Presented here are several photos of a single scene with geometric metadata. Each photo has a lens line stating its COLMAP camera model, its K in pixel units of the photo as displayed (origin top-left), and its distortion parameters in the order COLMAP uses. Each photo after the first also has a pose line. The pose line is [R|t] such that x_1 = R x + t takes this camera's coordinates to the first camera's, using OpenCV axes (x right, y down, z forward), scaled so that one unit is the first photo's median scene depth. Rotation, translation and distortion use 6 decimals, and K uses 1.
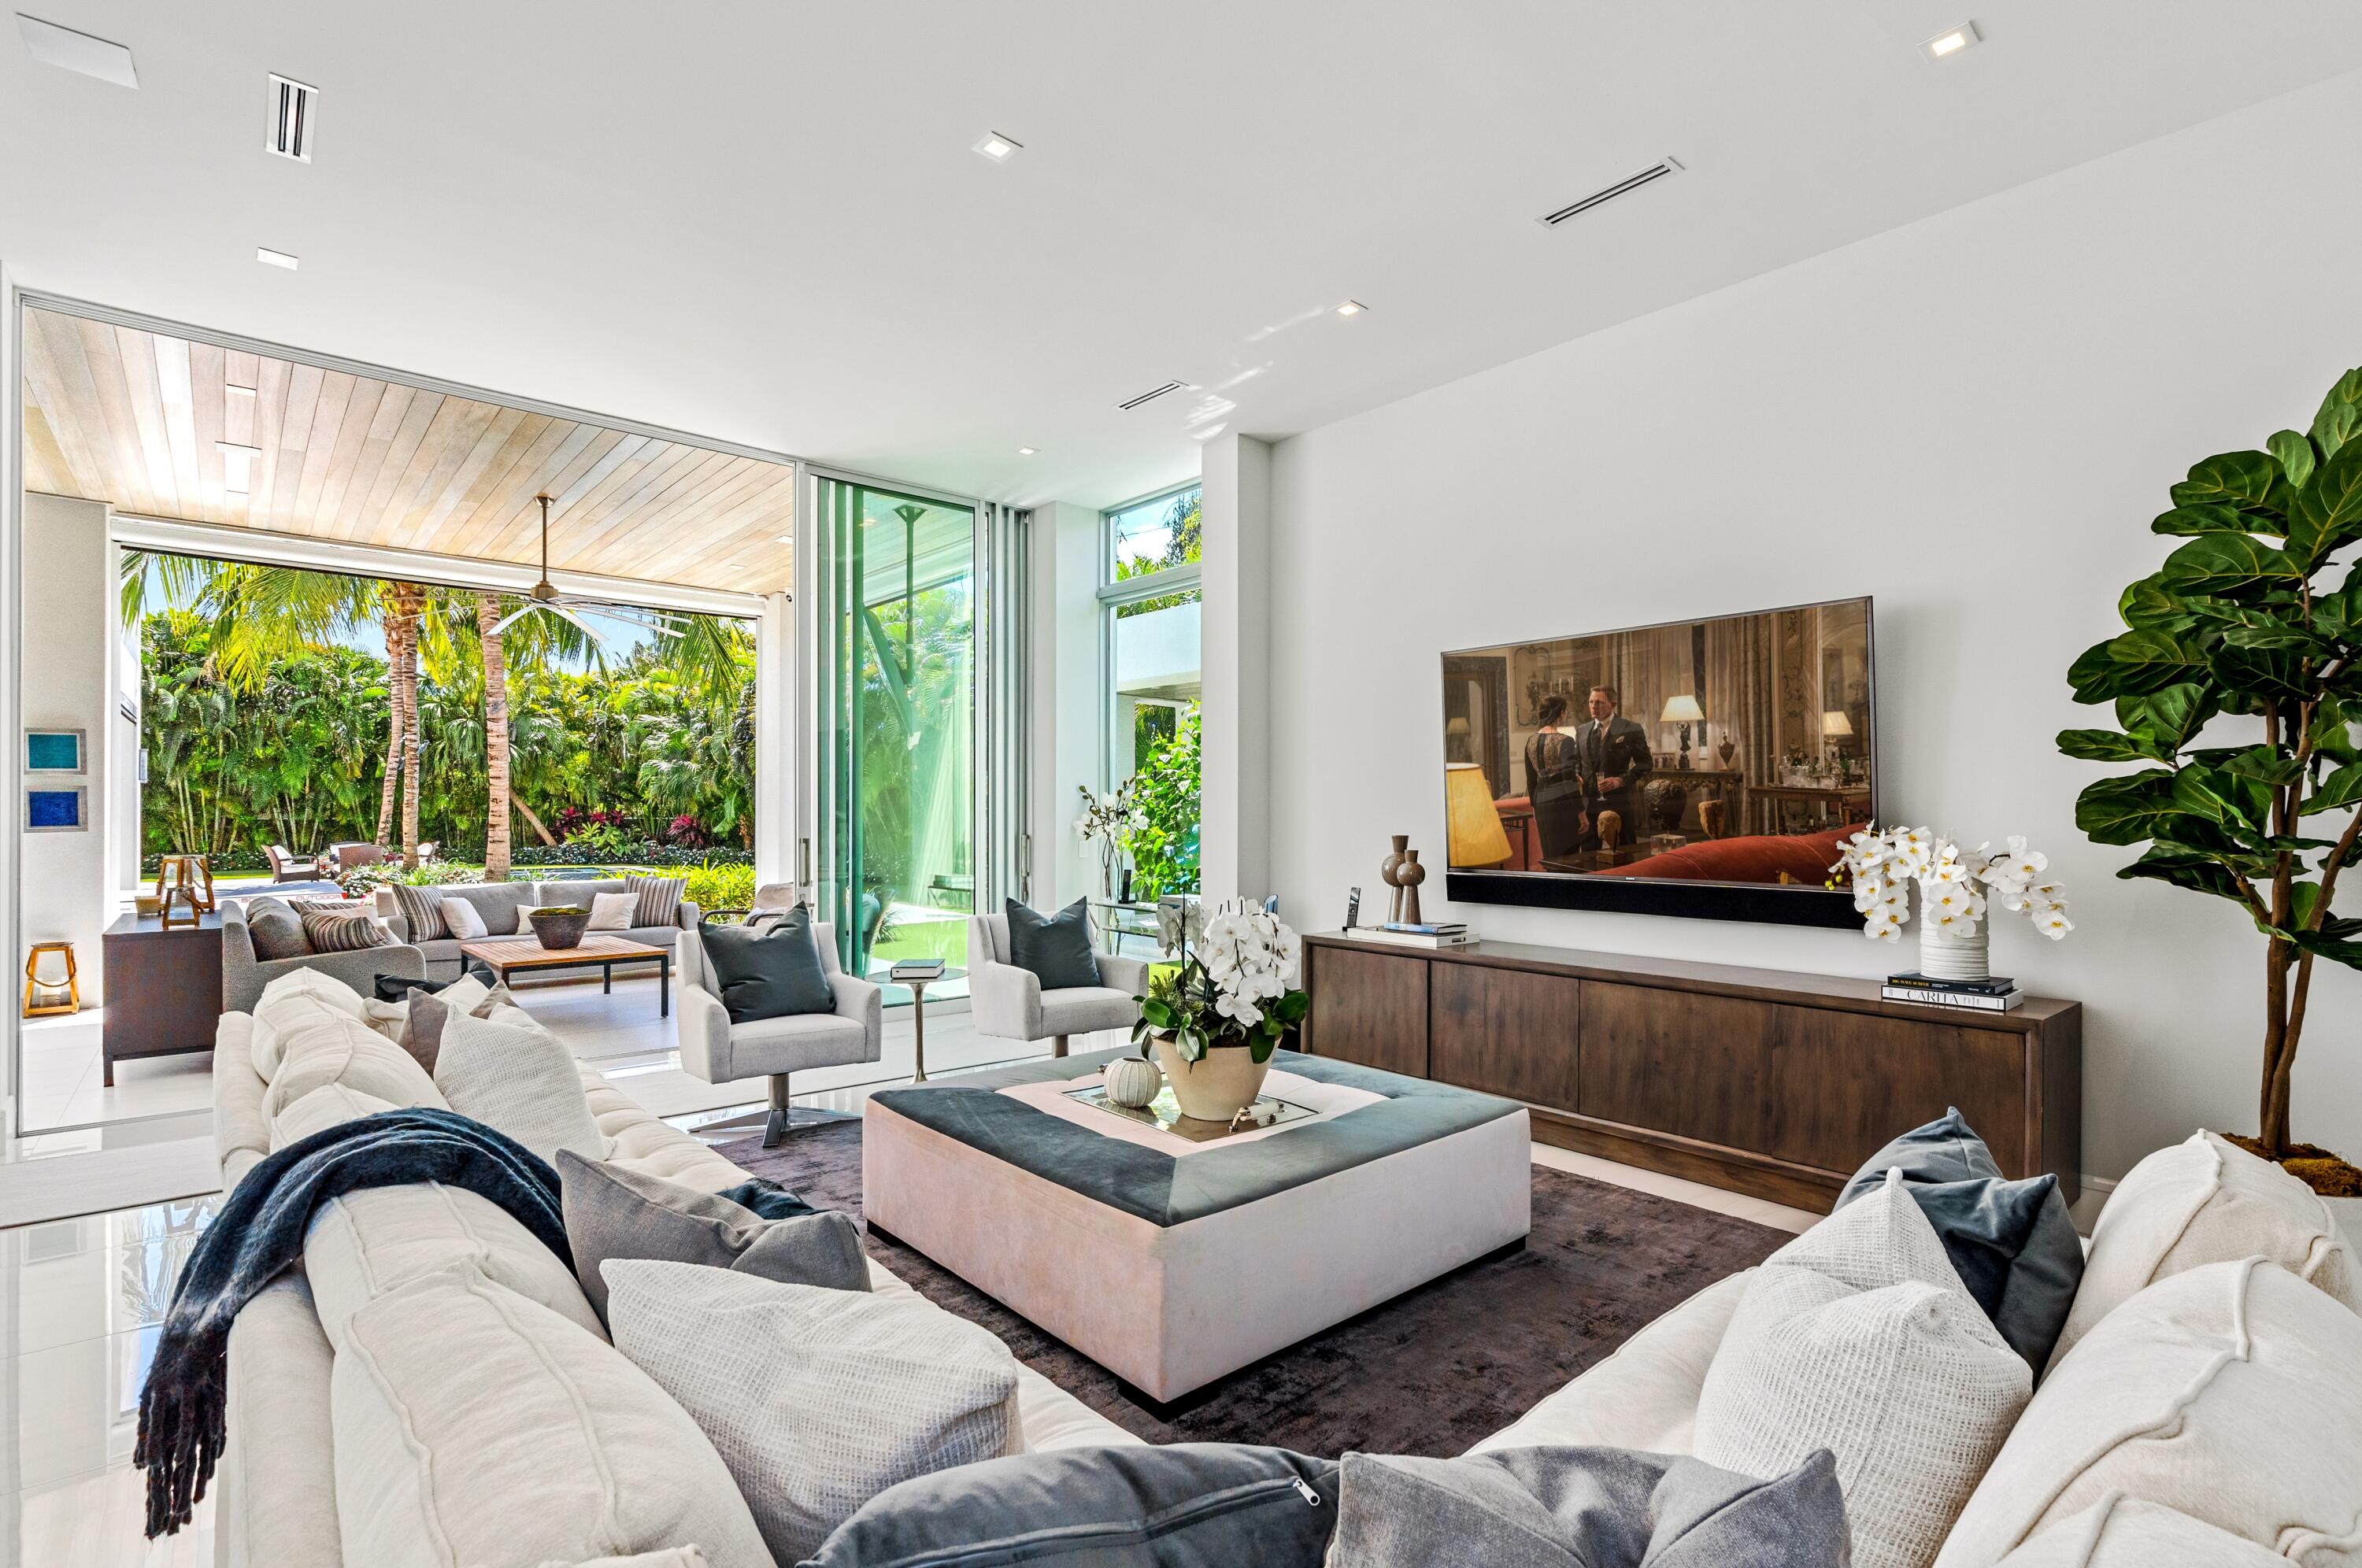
lens RADIAL K [[1095.3, 0, 1192.2], [0, 1095.3, 803.7], [0, 0, 1]] dist [-0.006109, 0.001876]
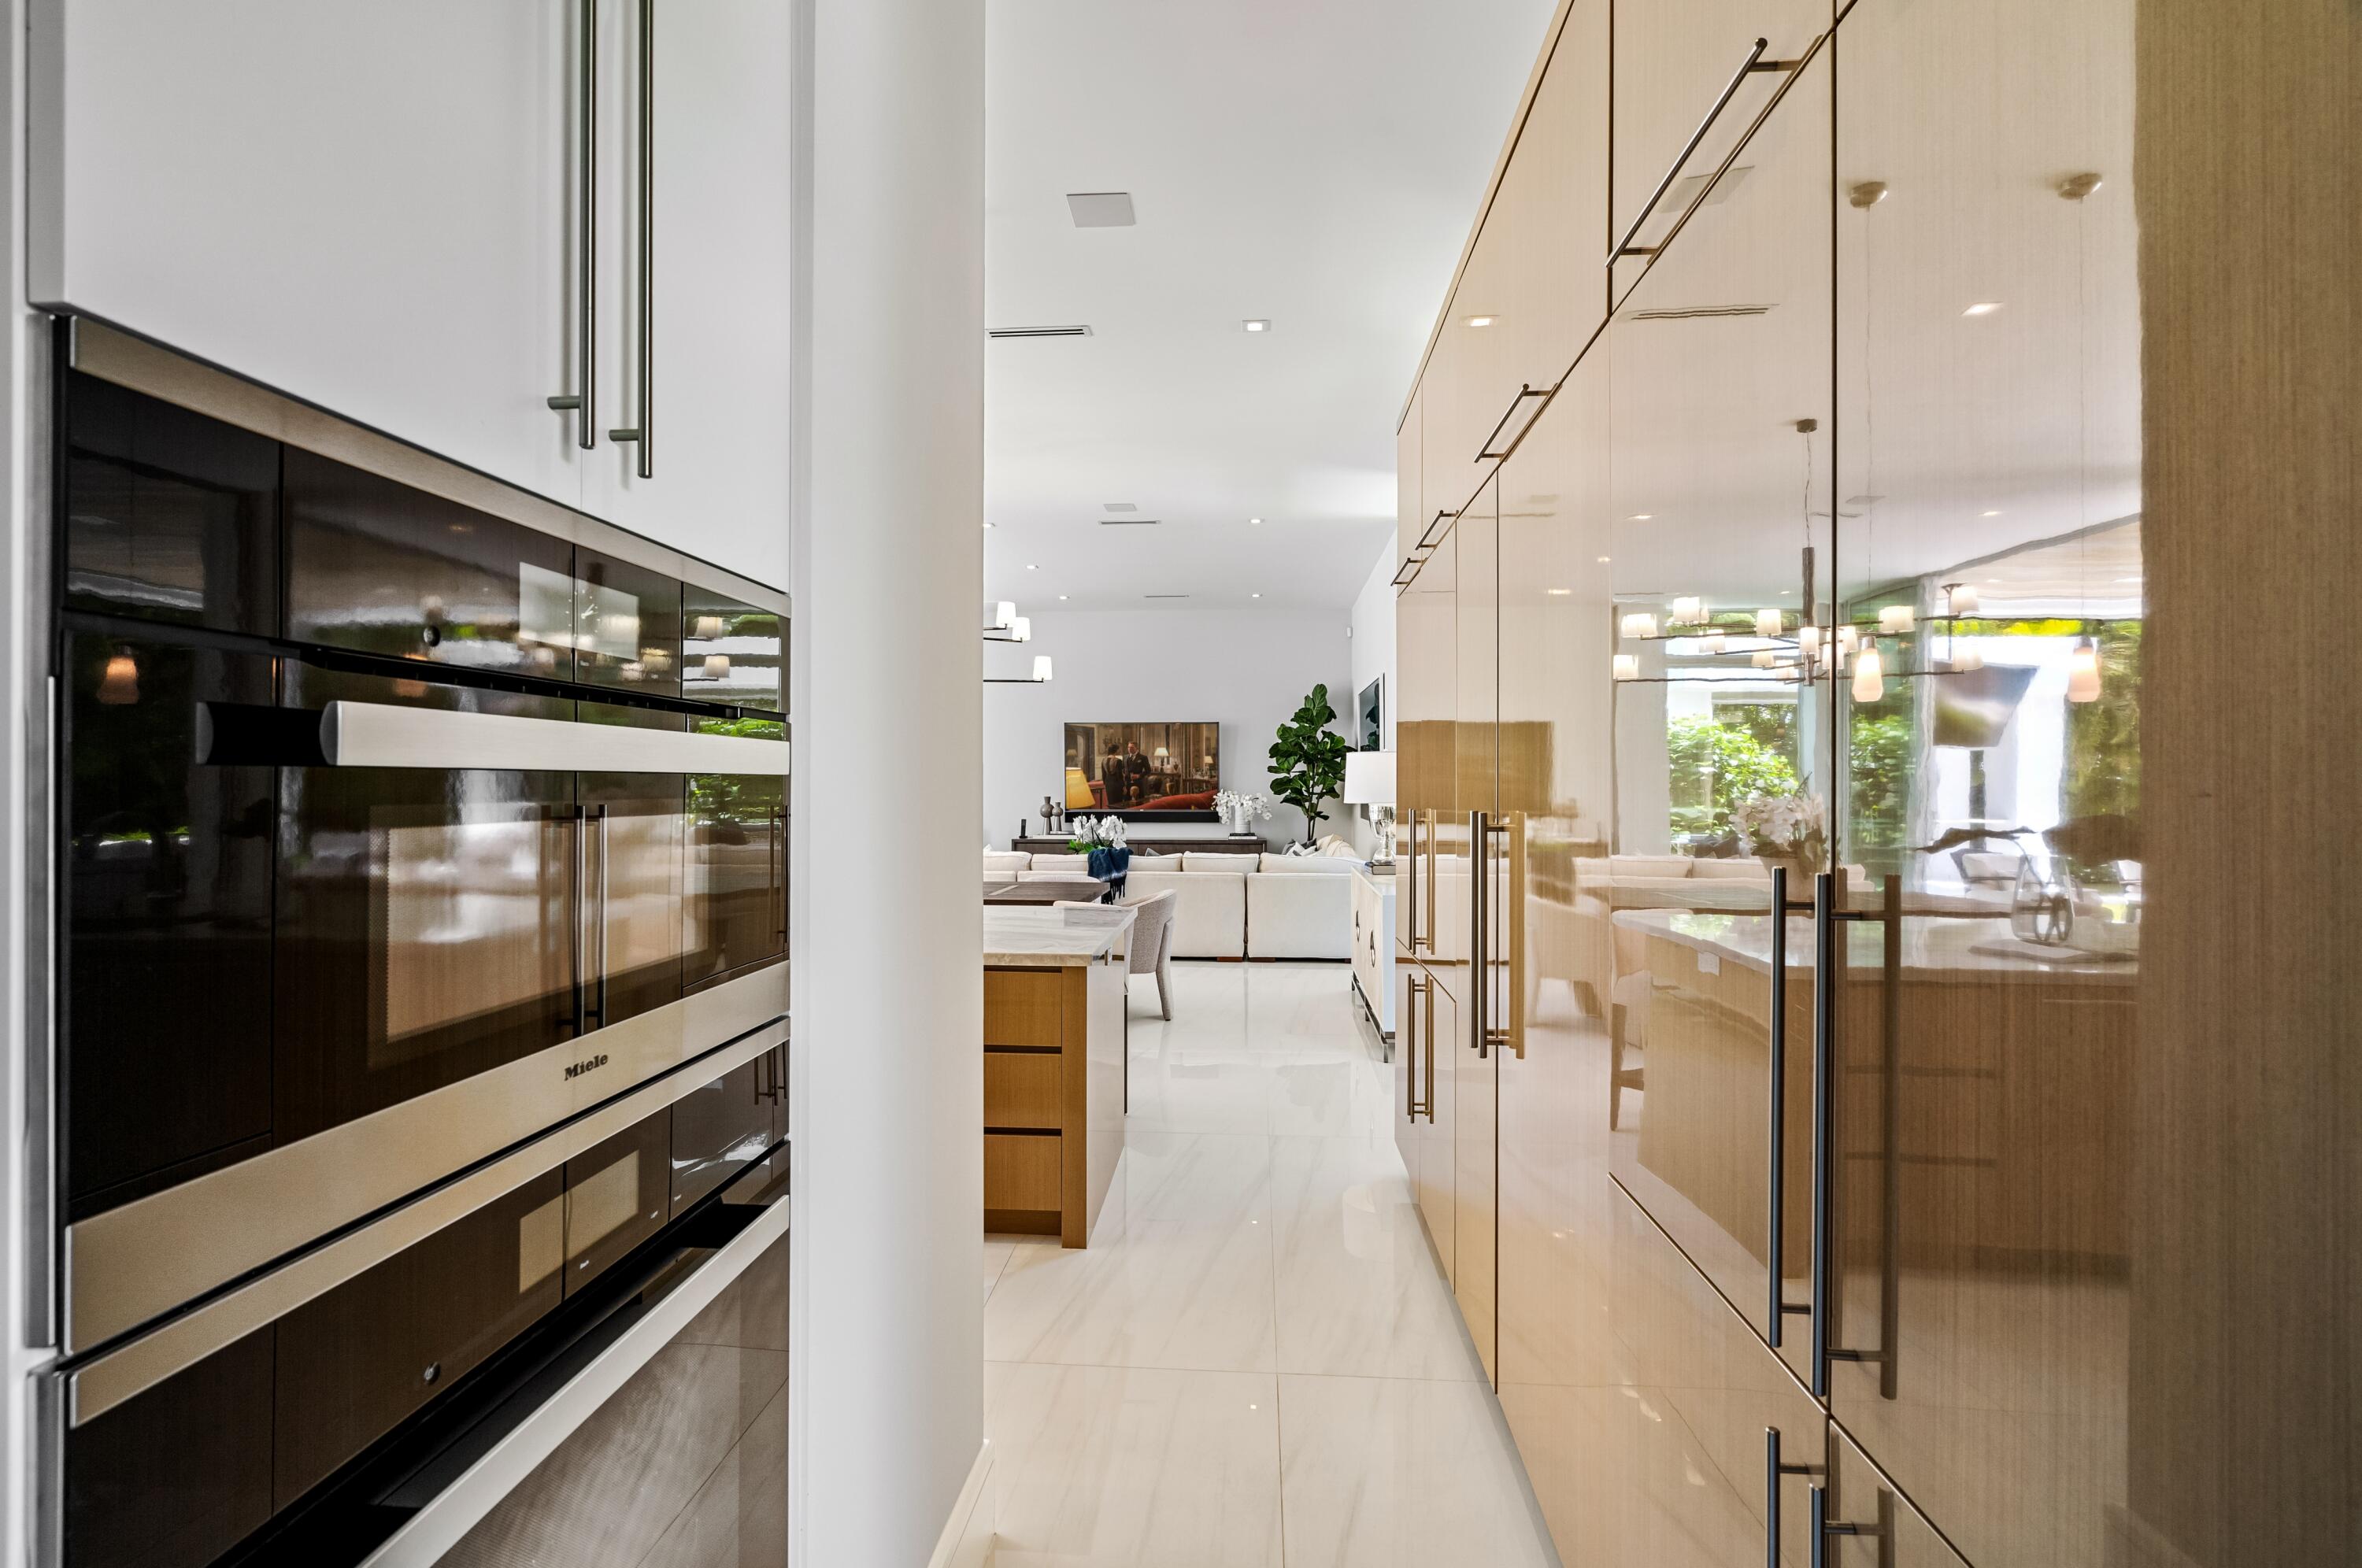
lens RADIAL K [[1095.3, 0, 1192.0], [0, 1095.3, 785.0], [0, 0, 1]] dist [-0.006109, 0.001876]
pose [[0.701388, -0.003344, 0.712772, -1.618797], [-0.004334, 0.999951, 0.008956, -0.024391], [-0.712767, -0.009371, 0.701338, -1.142967]]
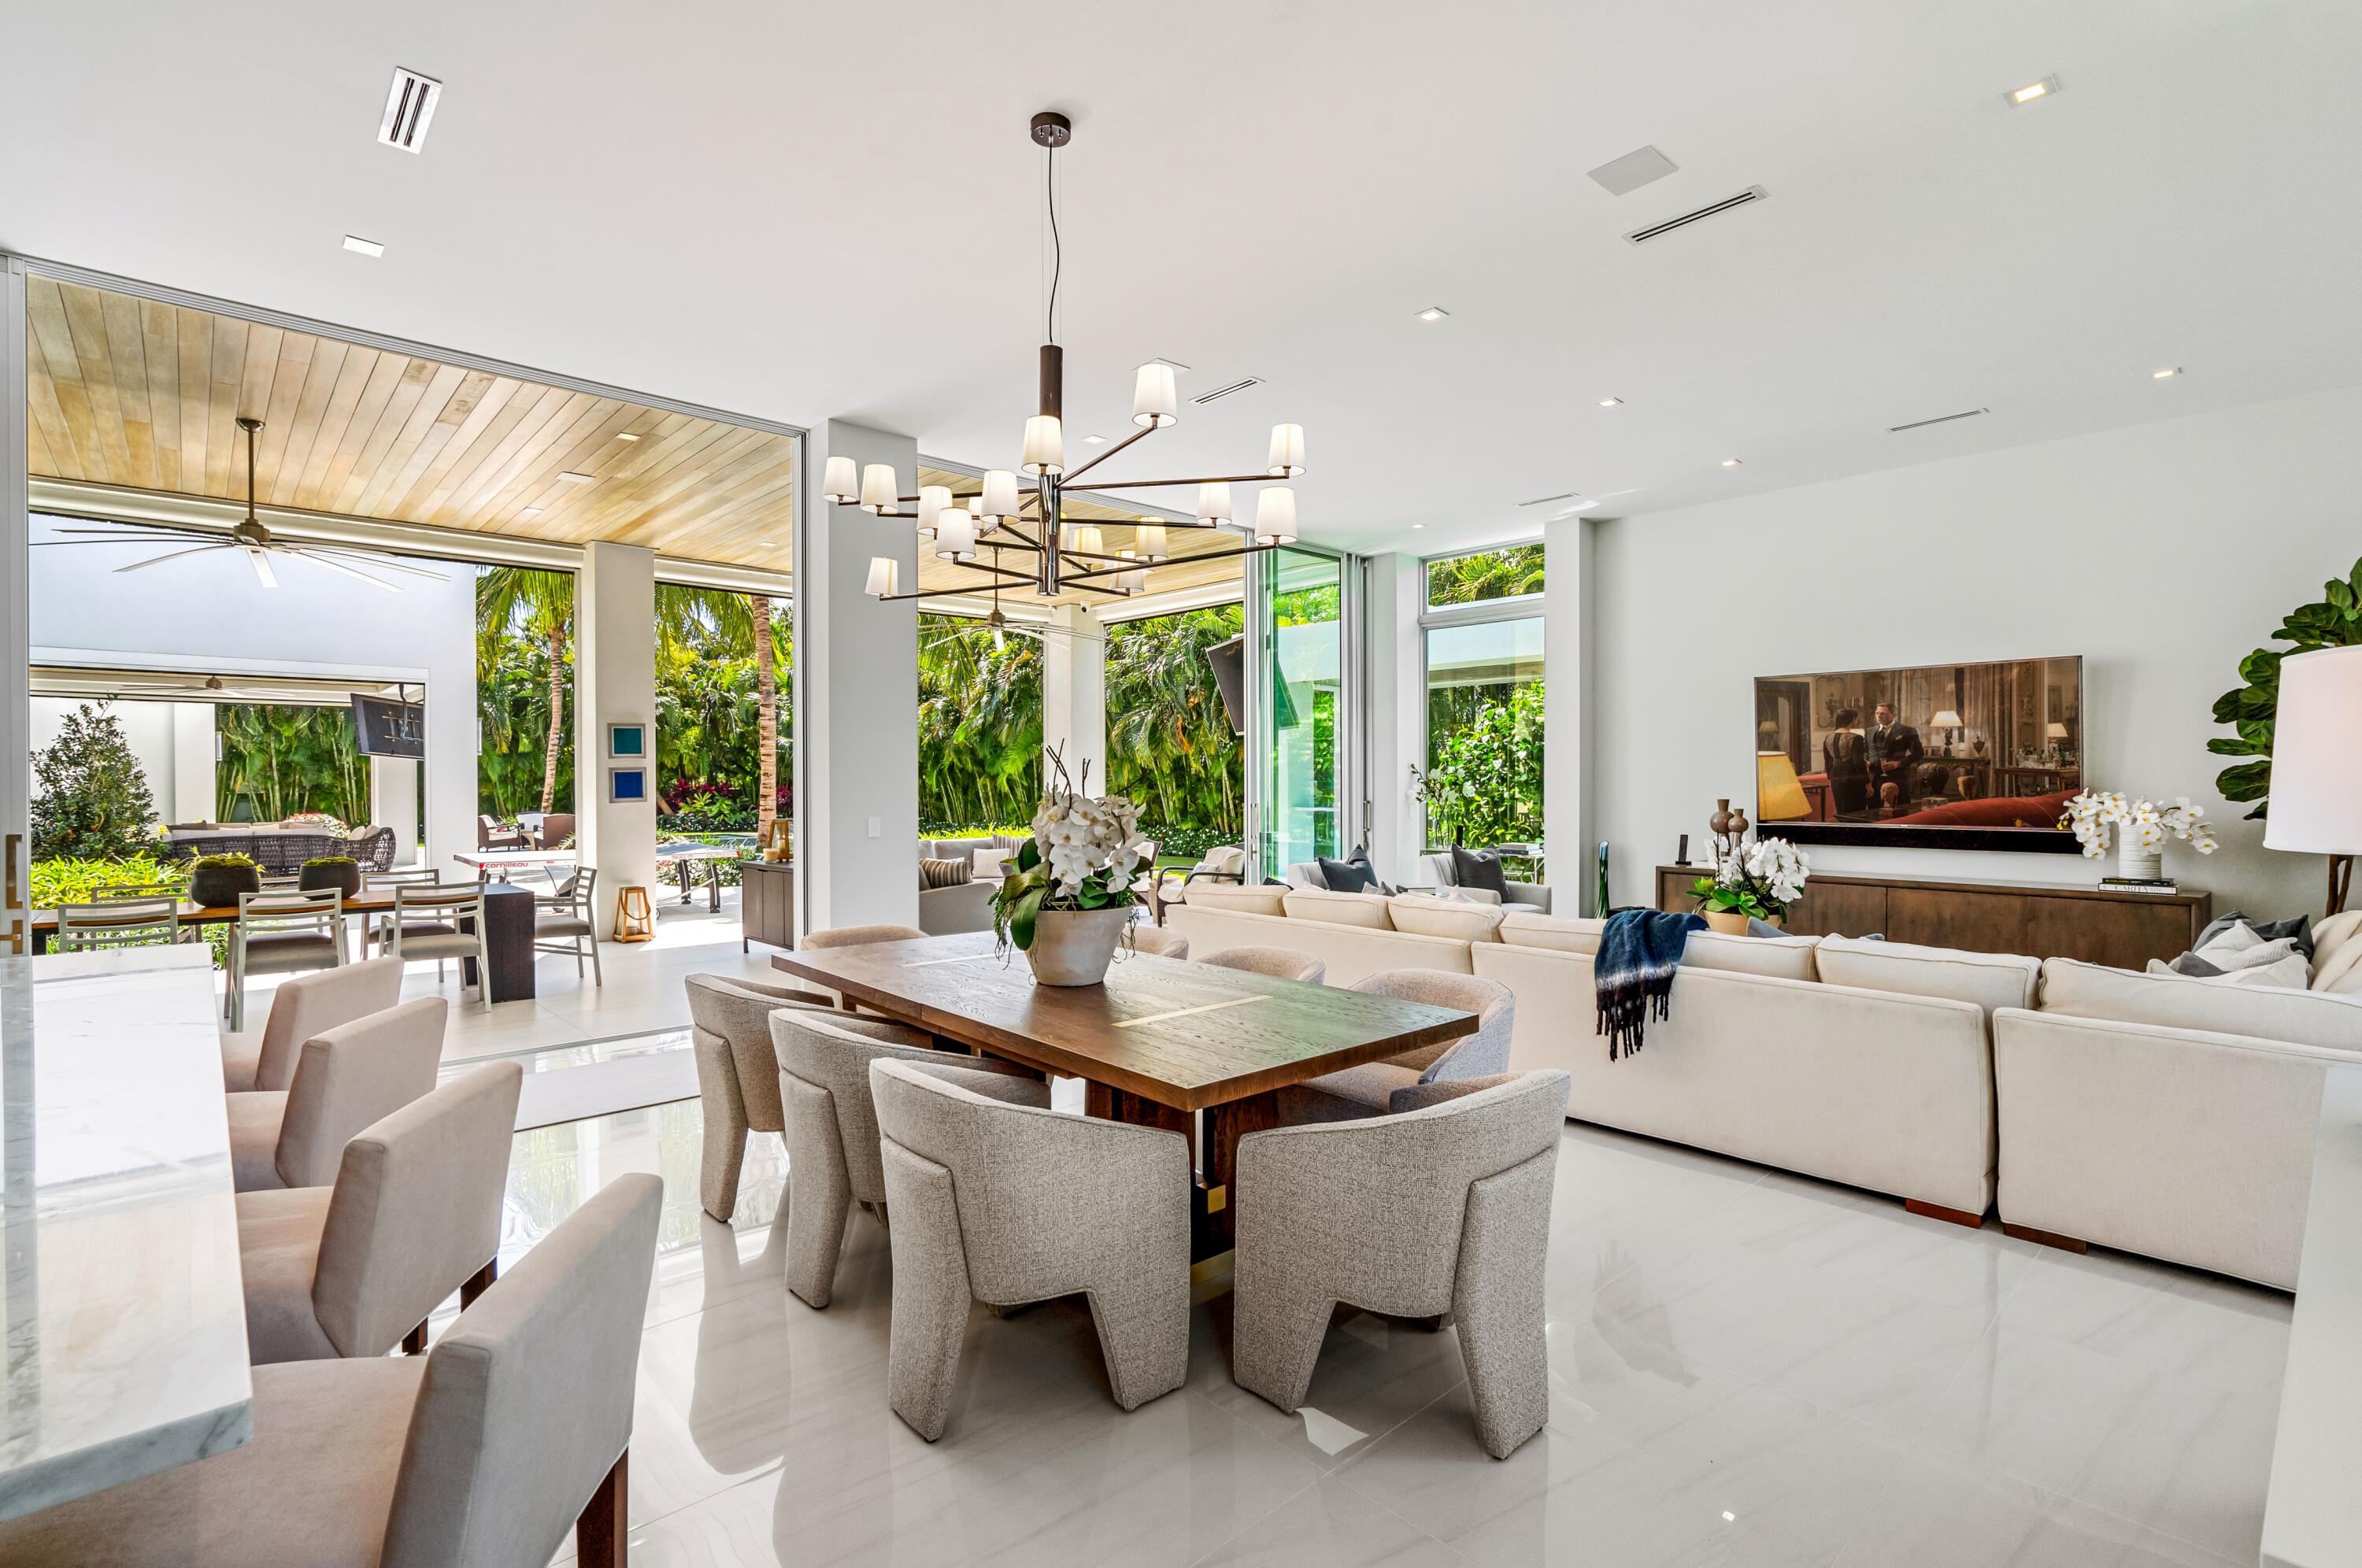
lens RADIAL K [[1095.3, 0, 1180.5], [0, 1095.3, 779.6], [0, 0, 1]] dist [-0.006109, 0.001876]
pose [[0.999570, -0.004405, 0.028977, -0.731199], [0.004177, 0.999960, 0.007925, -0.015699], [-0.029011, -0.007800, 0.999549, -0.576840]]
